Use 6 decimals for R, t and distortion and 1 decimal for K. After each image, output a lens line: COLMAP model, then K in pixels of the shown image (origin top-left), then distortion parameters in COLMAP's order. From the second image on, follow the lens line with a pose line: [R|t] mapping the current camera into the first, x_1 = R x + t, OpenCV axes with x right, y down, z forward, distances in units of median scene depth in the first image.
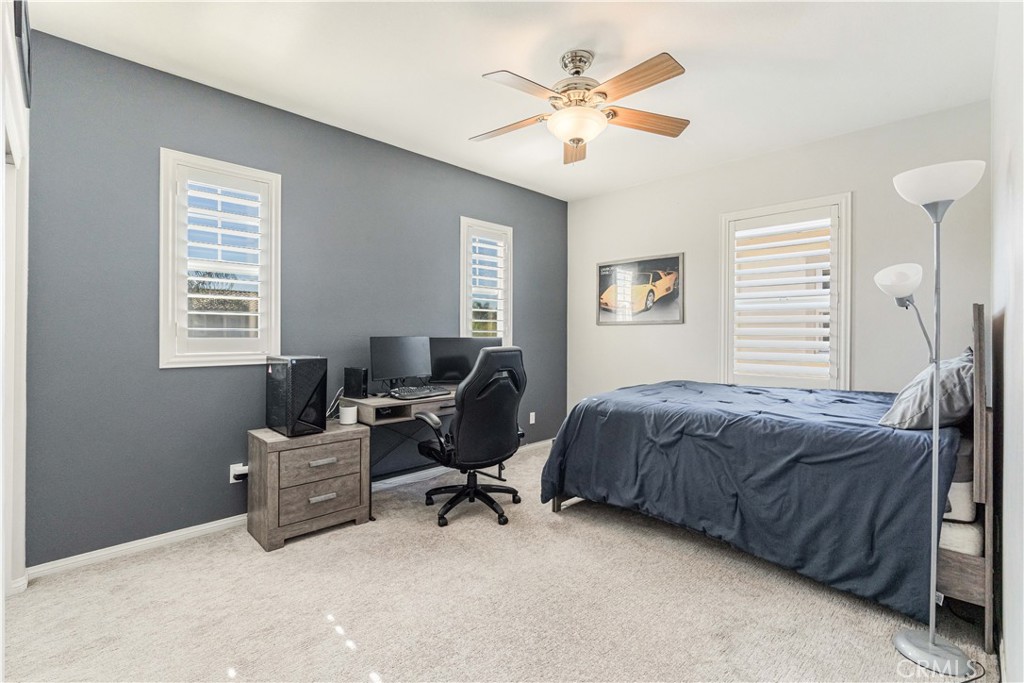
lens RADIAL K [[477.9, 0, 511.7], [0, 477.9, 343.0], [0, 0, 1]] dist [-0.009753, 0.005673]
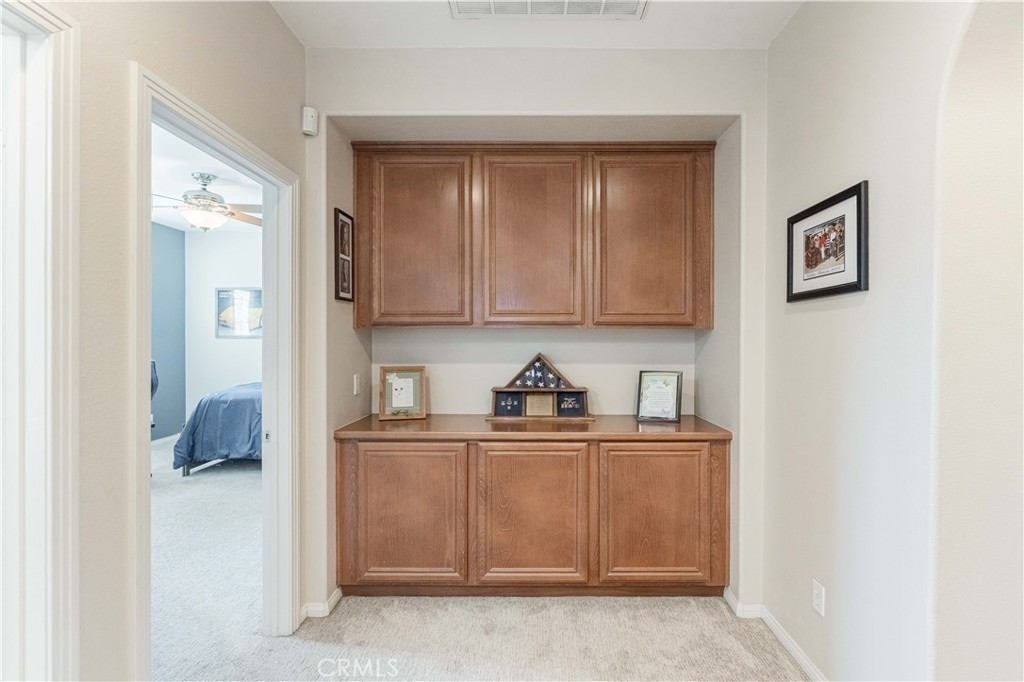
lens RADIAL K [[477.9, 0, 531.6], [0, 477.9, 355.7], [0, 0, 1]] dist [-0.009753, 0.005673]
pose [[0.716666, -0.010906, 0.697331, -0.131070], [0.003879, 0.999925, 0.011652, -0.006386], [-0.697406, -0.005645, 0.716655, -0.611030]]
